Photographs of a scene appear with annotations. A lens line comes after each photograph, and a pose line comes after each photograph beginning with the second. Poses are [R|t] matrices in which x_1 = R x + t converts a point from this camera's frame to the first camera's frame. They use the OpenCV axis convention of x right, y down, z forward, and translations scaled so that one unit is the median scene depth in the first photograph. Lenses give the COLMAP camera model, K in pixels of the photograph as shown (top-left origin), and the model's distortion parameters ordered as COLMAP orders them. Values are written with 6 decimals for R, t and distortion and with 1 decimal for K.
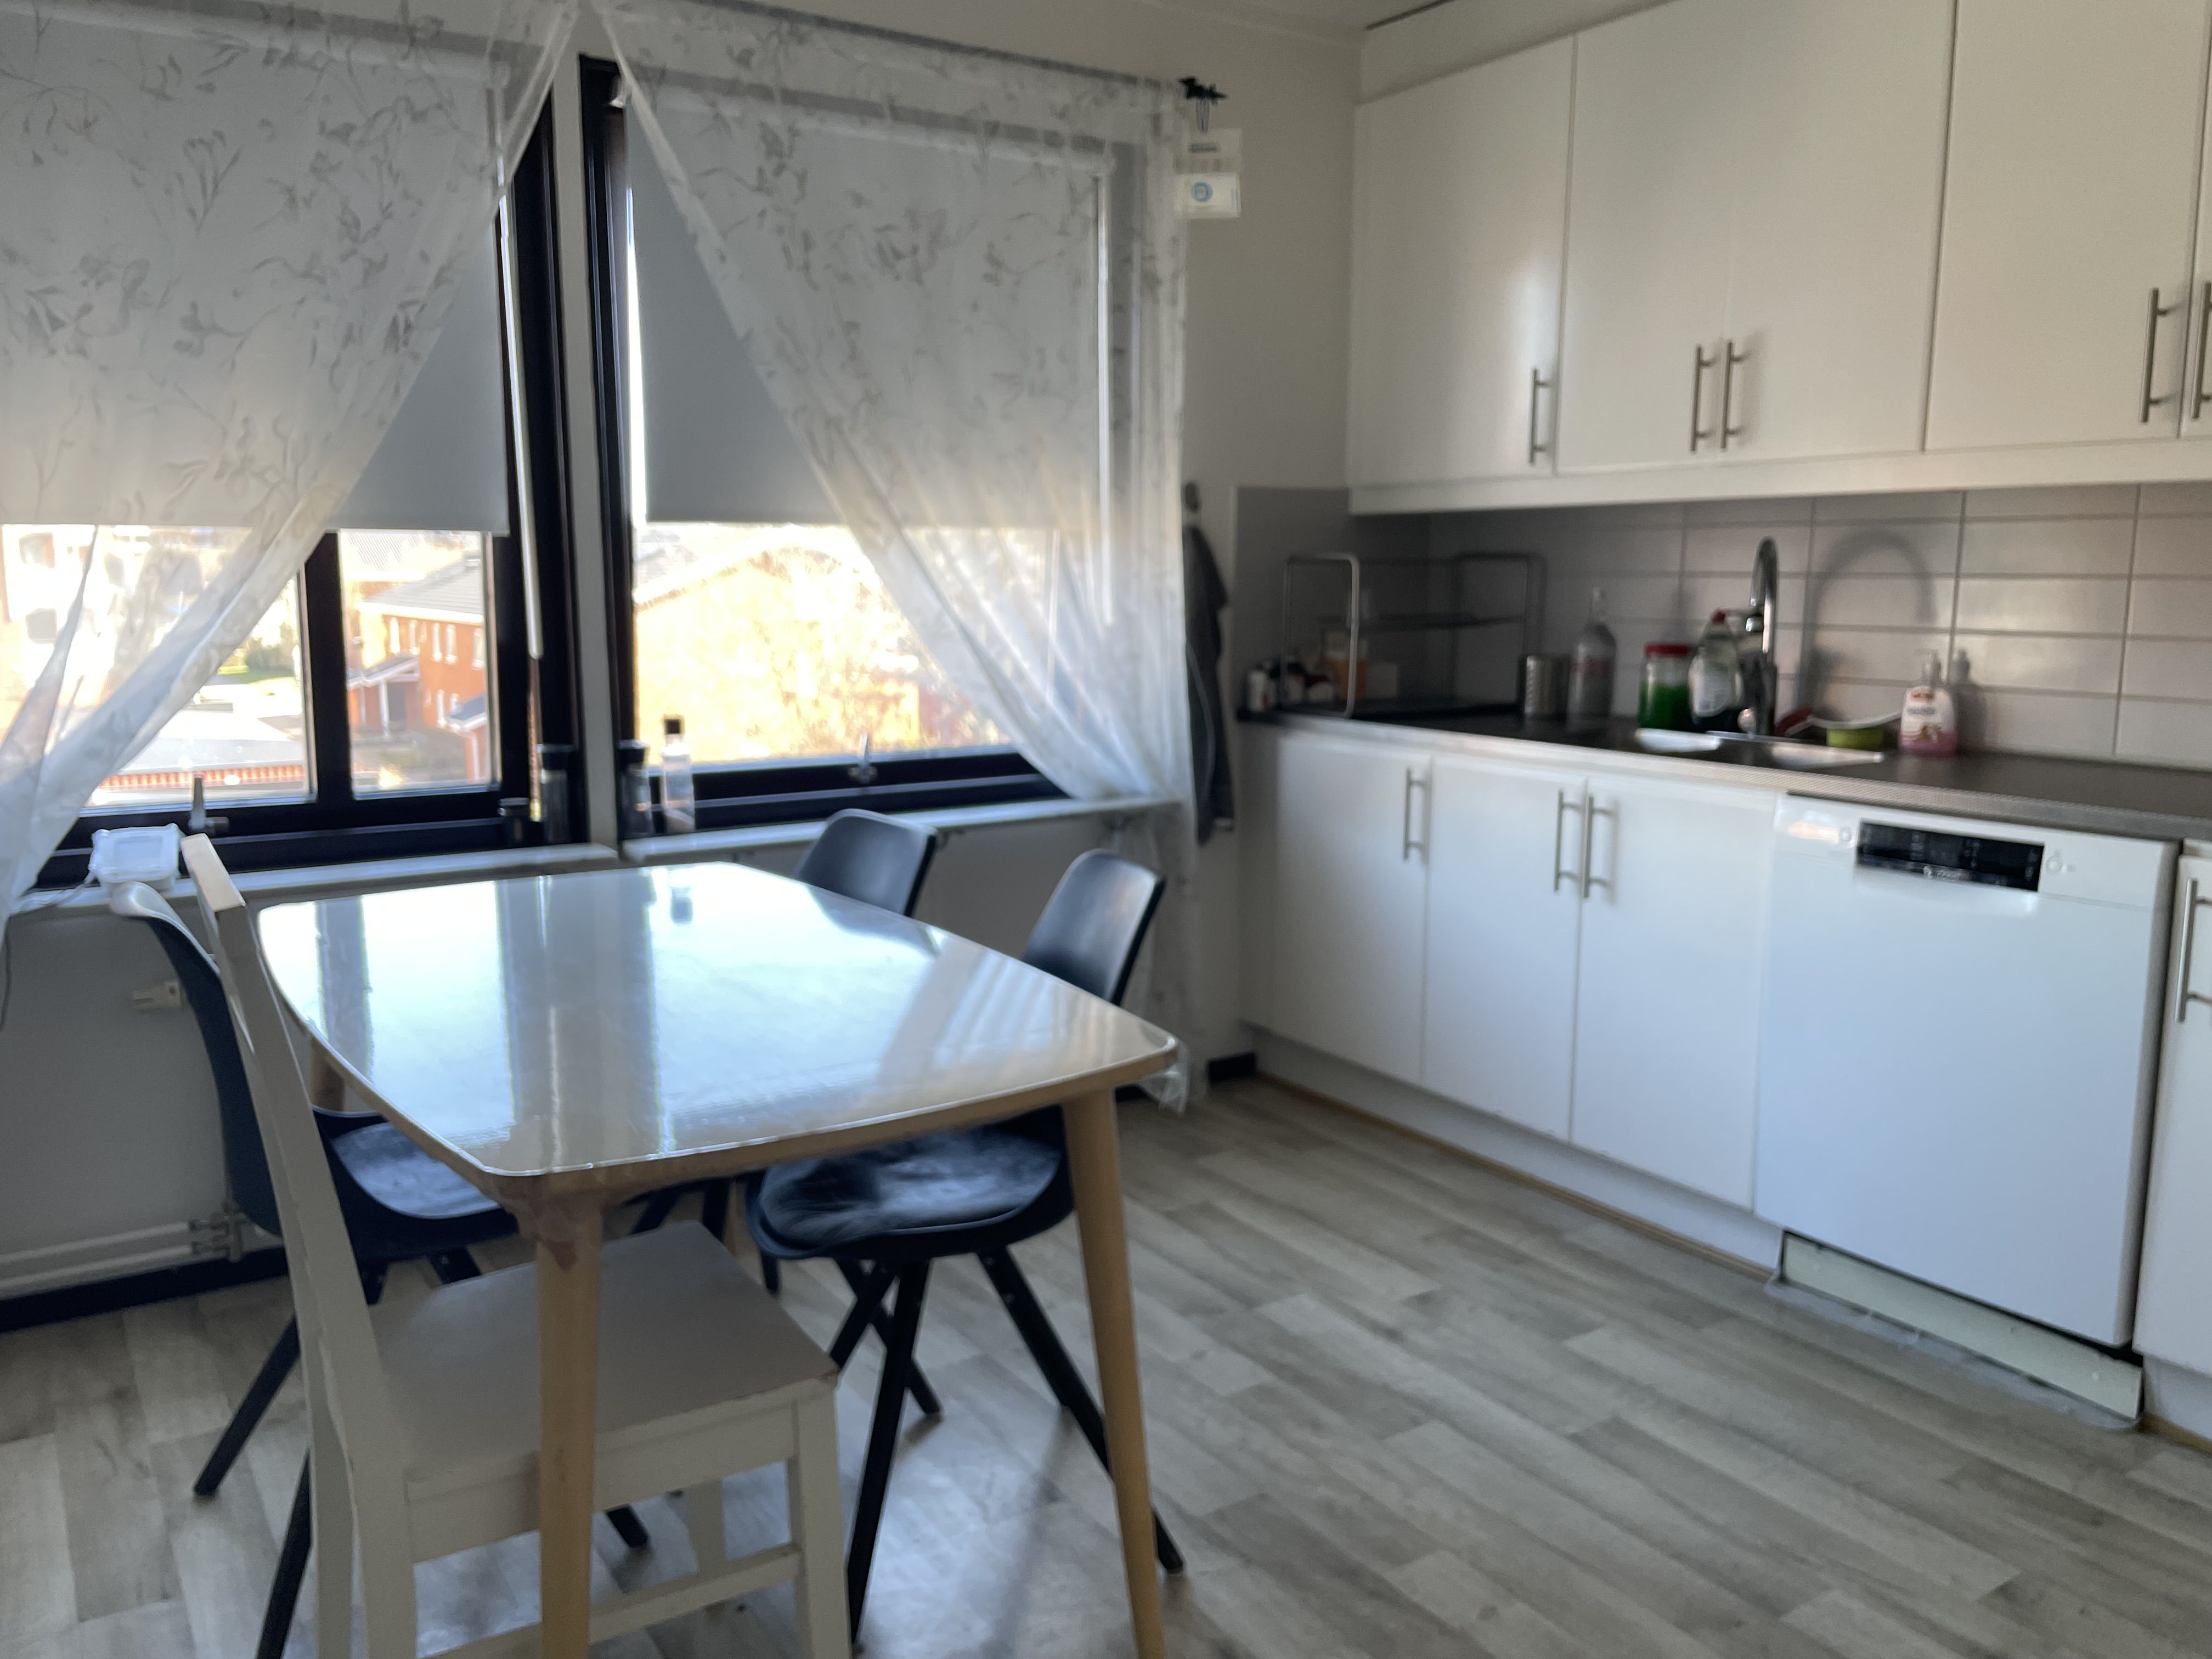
lens RADIAL K [[1709.4, 0, 1123.6], [0, 1709.4, 832.9], [0, 0, 1]] dist [0.084653, -0.100455]
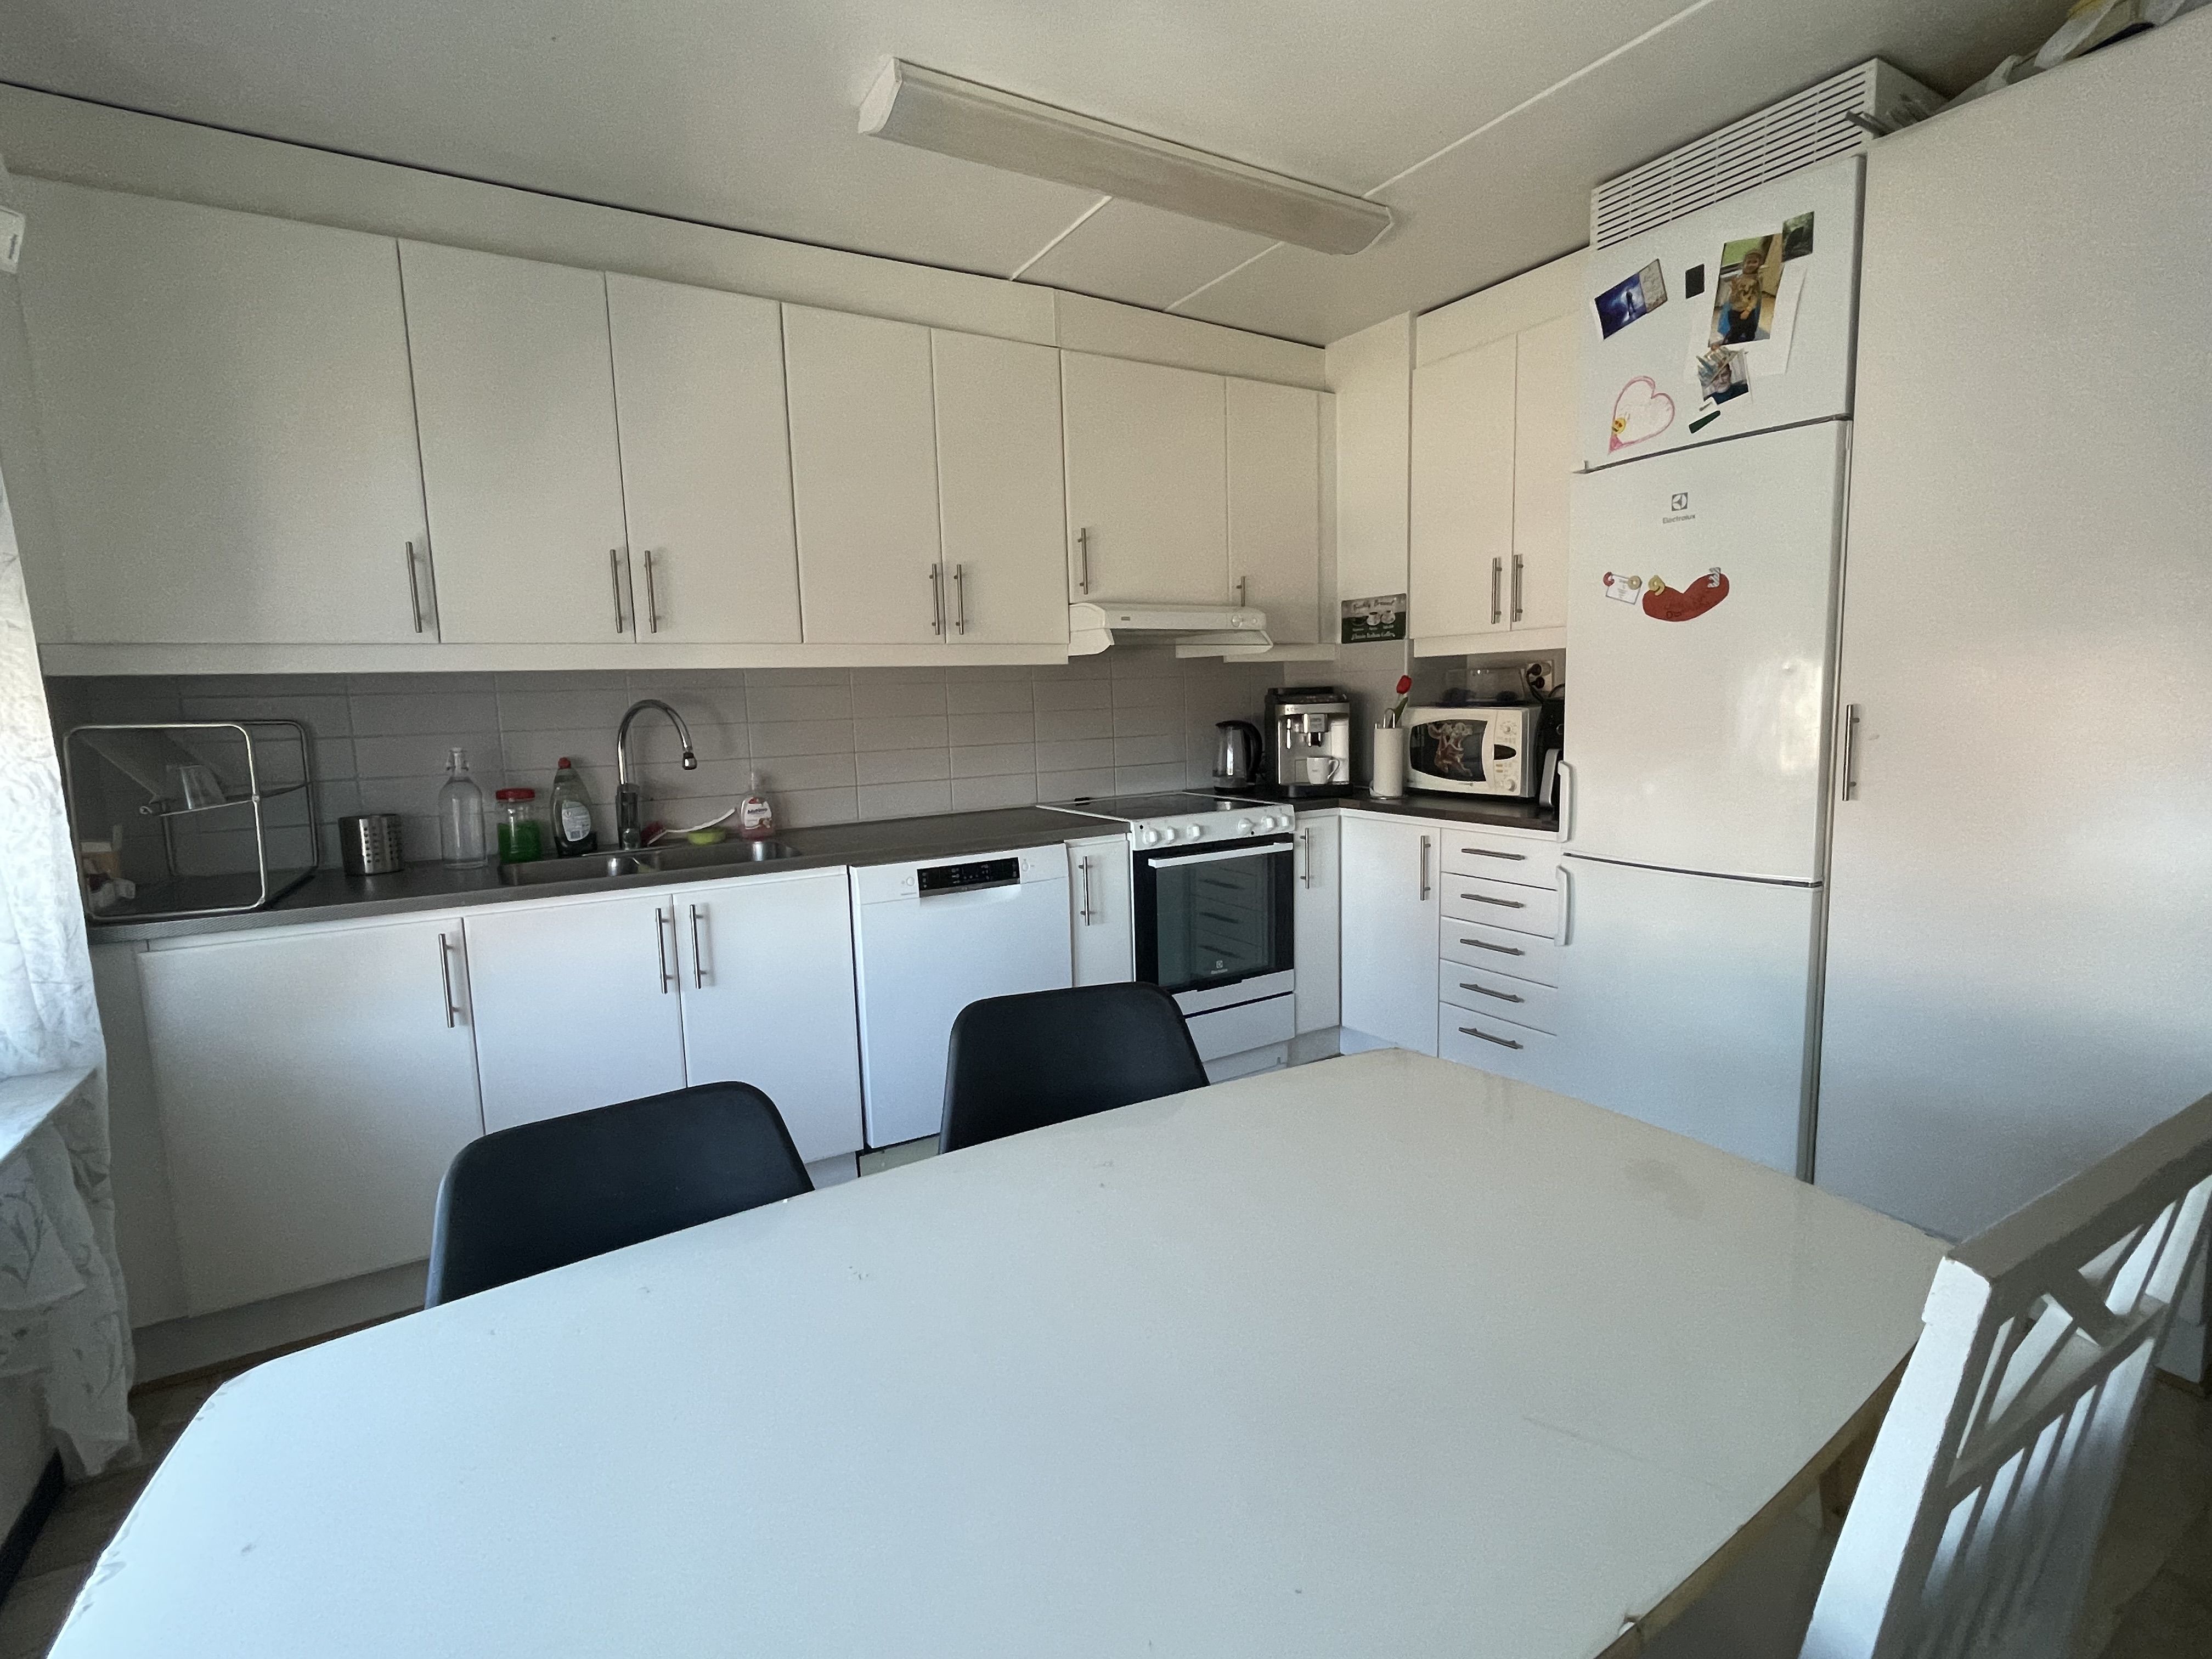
lens RADIAL K [[1053.3, 0, 1122.5], [0, 1053.3, 820.1], [0, 0, 1]] dist [0.009180, -0.001392]
pose [[0.031357, -0.122142, 0.992017, -0.444794], [0.181960, 0.976617, 0.114494, -0.107347], [-0.982806, 0.176918, 0.052849, 0.618364]]
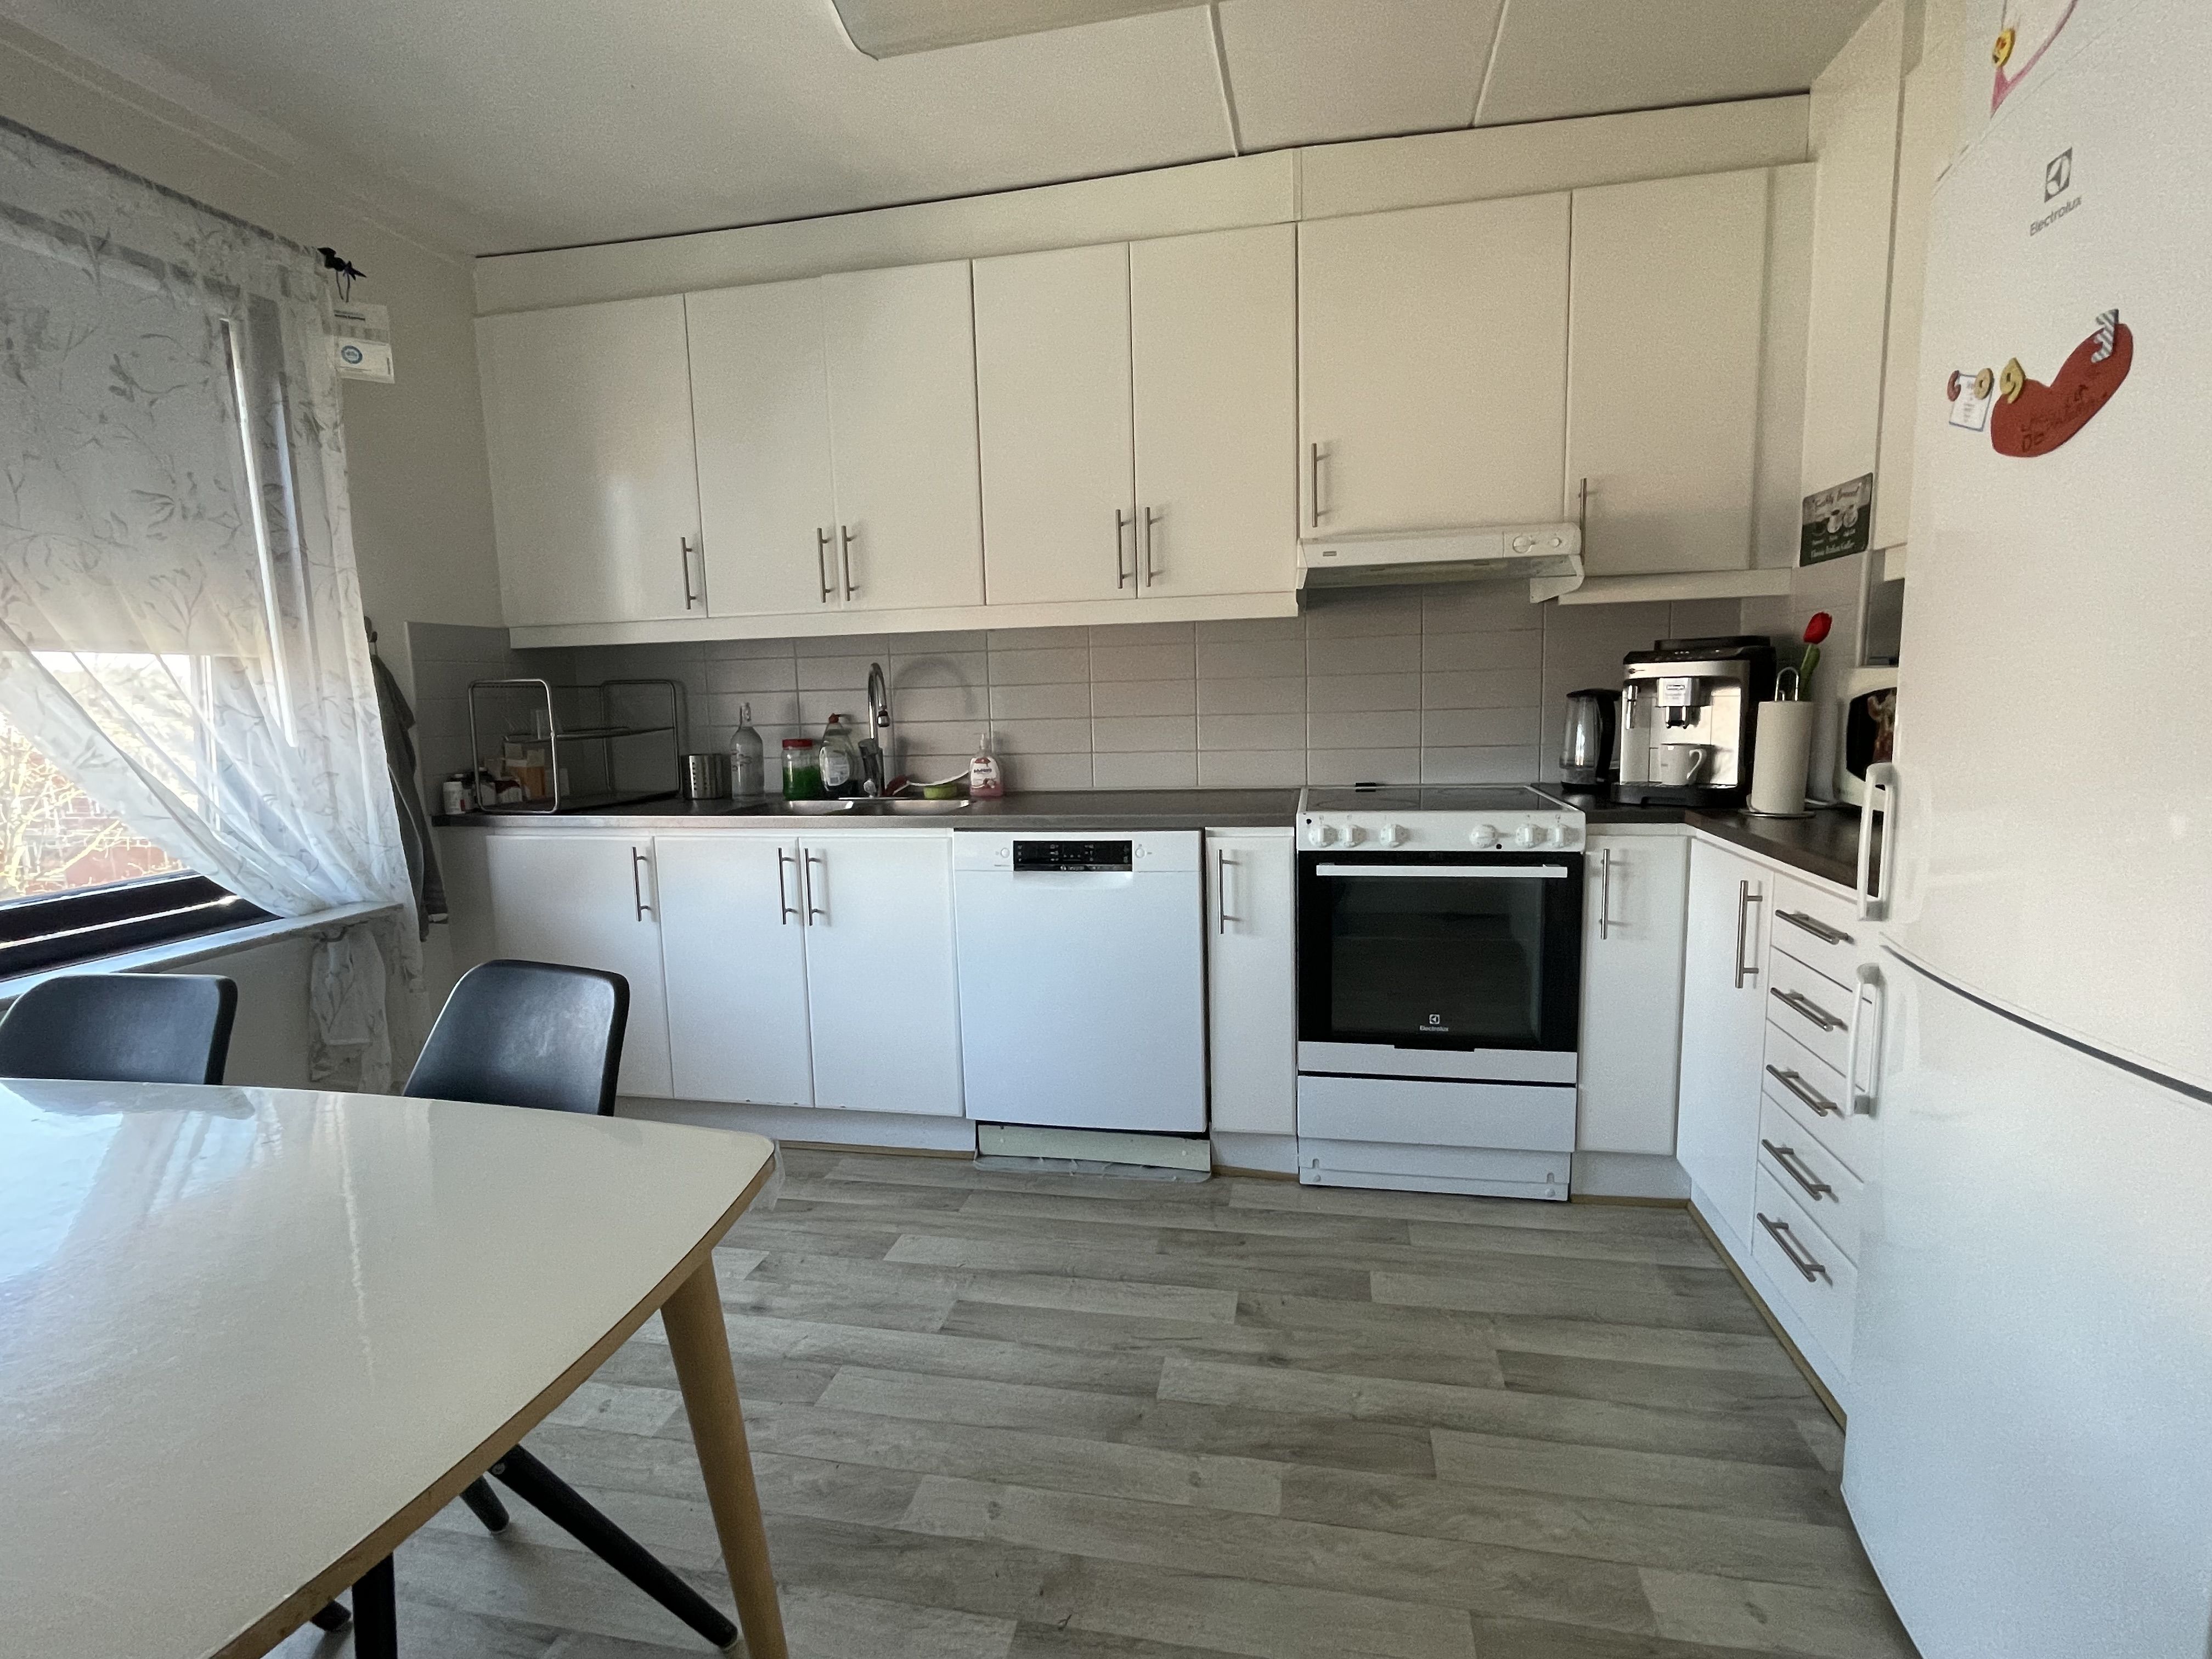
lens RADIAL K [[1053.3, 0, 1112.8], [0, 1053.3, 818.1], [0, 0, 1]] dist [0.009180, -0.001392]
pose [[0.708422, -0.104083, 0.698073, -0.127166], [0.136350, 0.990617, 0.009330, -0.019602], [-0.692494, 0.088573, 0.715966, 0.227613]]
